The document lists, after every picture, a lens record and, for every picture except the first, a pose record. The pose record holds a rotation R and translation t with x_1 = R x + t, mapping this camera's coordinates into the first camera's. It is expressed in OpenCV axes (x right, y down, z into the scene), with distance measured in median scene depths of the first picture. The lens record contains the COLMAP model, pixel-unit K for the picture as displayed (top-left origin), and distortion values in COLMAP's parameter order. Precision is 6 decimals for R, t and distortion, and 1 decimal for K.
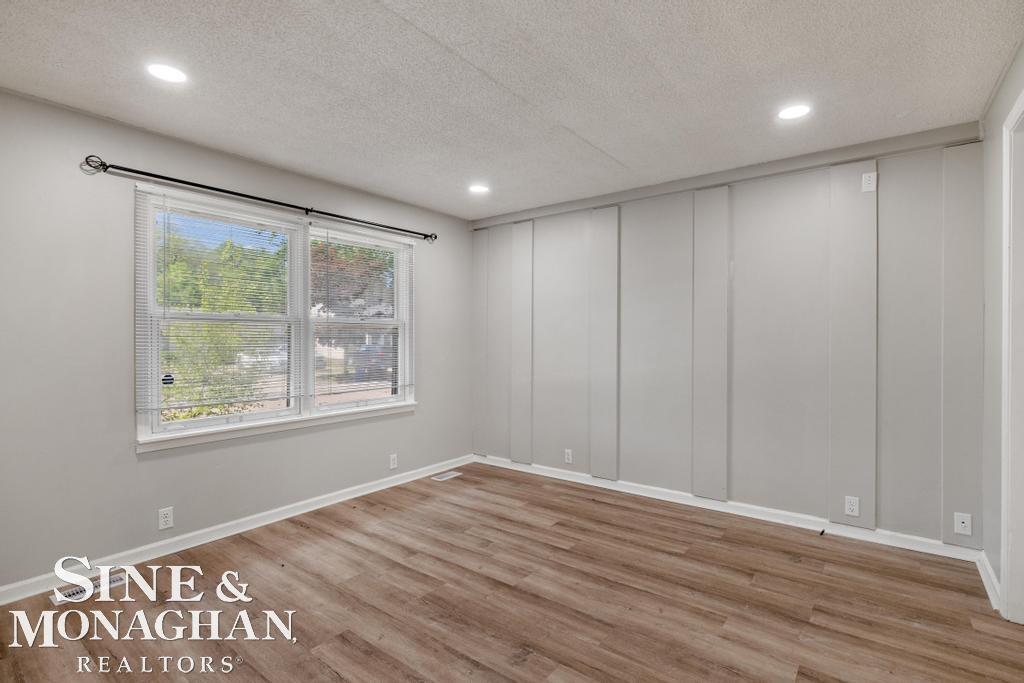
lens RADIAL K [[493.1, 0, 511.1], [0, 493.1, 341.2], [0, 0, 1]] dist [-0.002443, -0.000181]
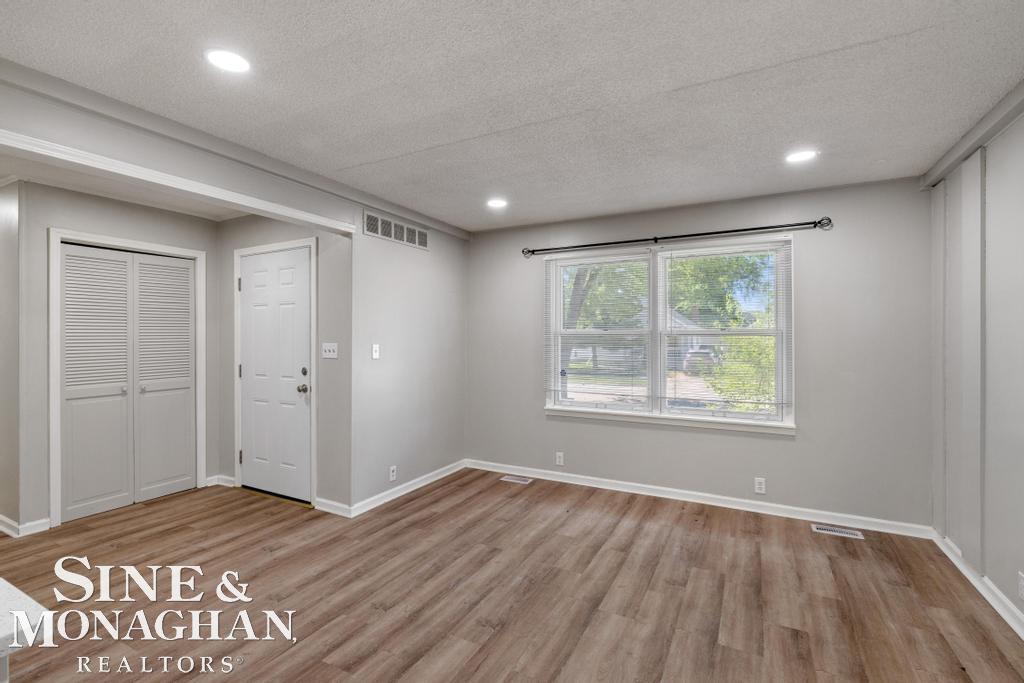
lens RADIAL K [[463.0, 0, 508.2], [0, 463.0, 338.1], [0, 0, 1]] dist [-0.002655, -0.000620]
pose [[0.151642, -0.003641, -0.988429, 0.677806], [-0.009843, 0.999938, -0.005193, -0.022469], [0.988386, 0.010516, 0.151597, 0.527934]]
